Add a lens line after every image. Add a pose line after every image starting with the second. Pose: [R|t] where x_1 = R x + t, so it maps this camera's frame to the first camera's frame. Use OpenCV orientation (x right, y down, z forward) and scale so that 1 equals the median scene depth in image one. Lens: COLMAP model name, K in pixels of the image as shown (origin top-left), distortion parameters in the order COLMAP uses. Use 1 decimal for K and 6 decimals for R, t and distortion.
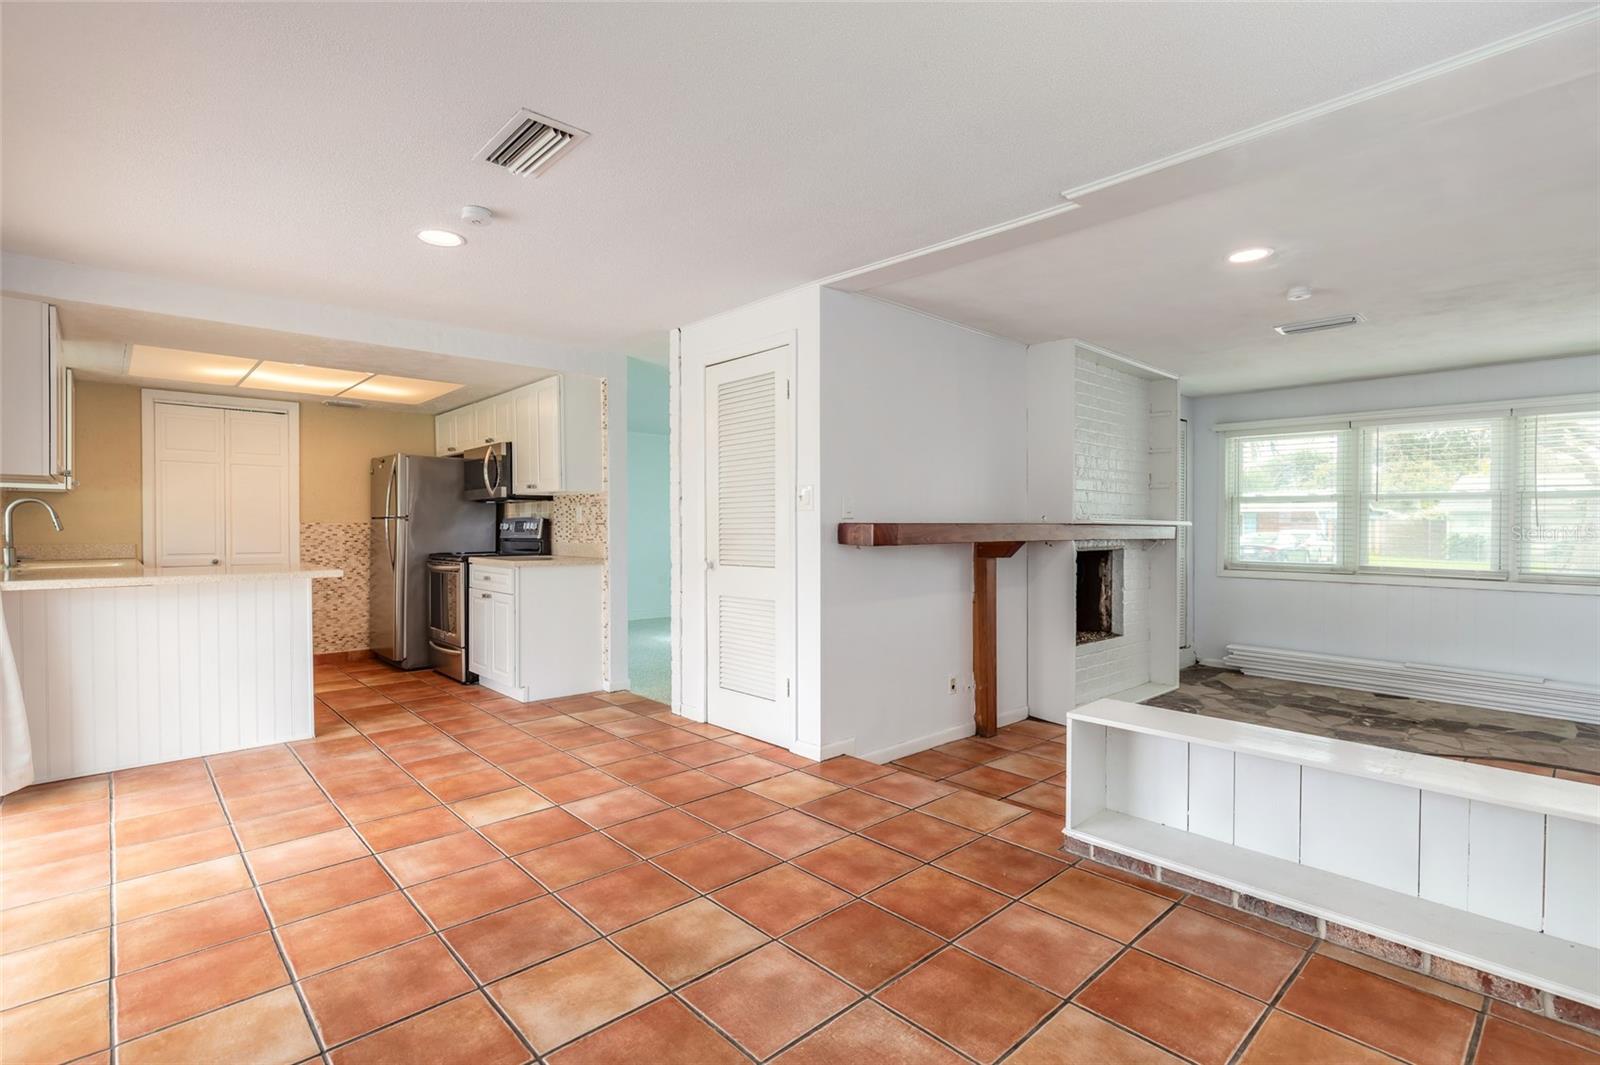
lens RADIAL K [[754.1, 0, 799.1], [0, 754.1, 535.1], [0, 0, 1]] dist [-0.002302, 0.000187]
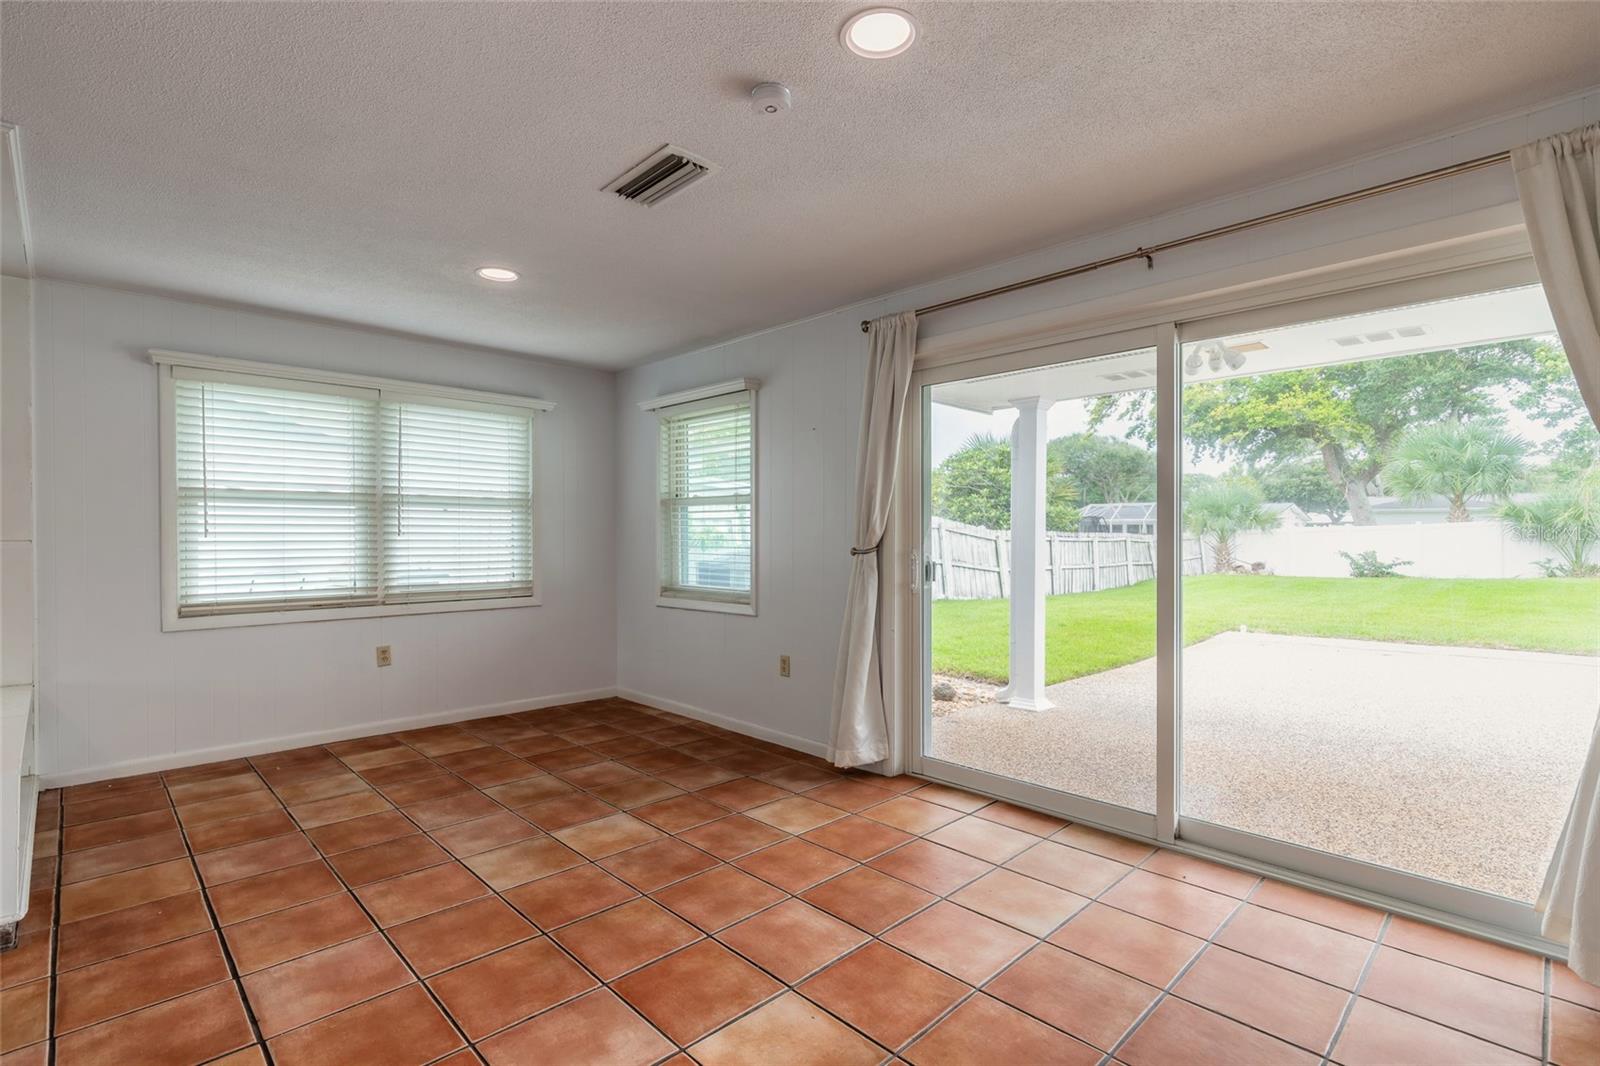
lens RADIAL K [[754.1, 0, 799.0], [0, 754.1, 536.0], [0, 0, 1]] dist [-0.002302, 0.000187]
pose [[-0.999639, 0.000704, -0.026873, -0.524972], [0.000170, 0.999803, 0.019862, -0.035543], [0.026882, 0.019850, -0.999442, 2.072820]]
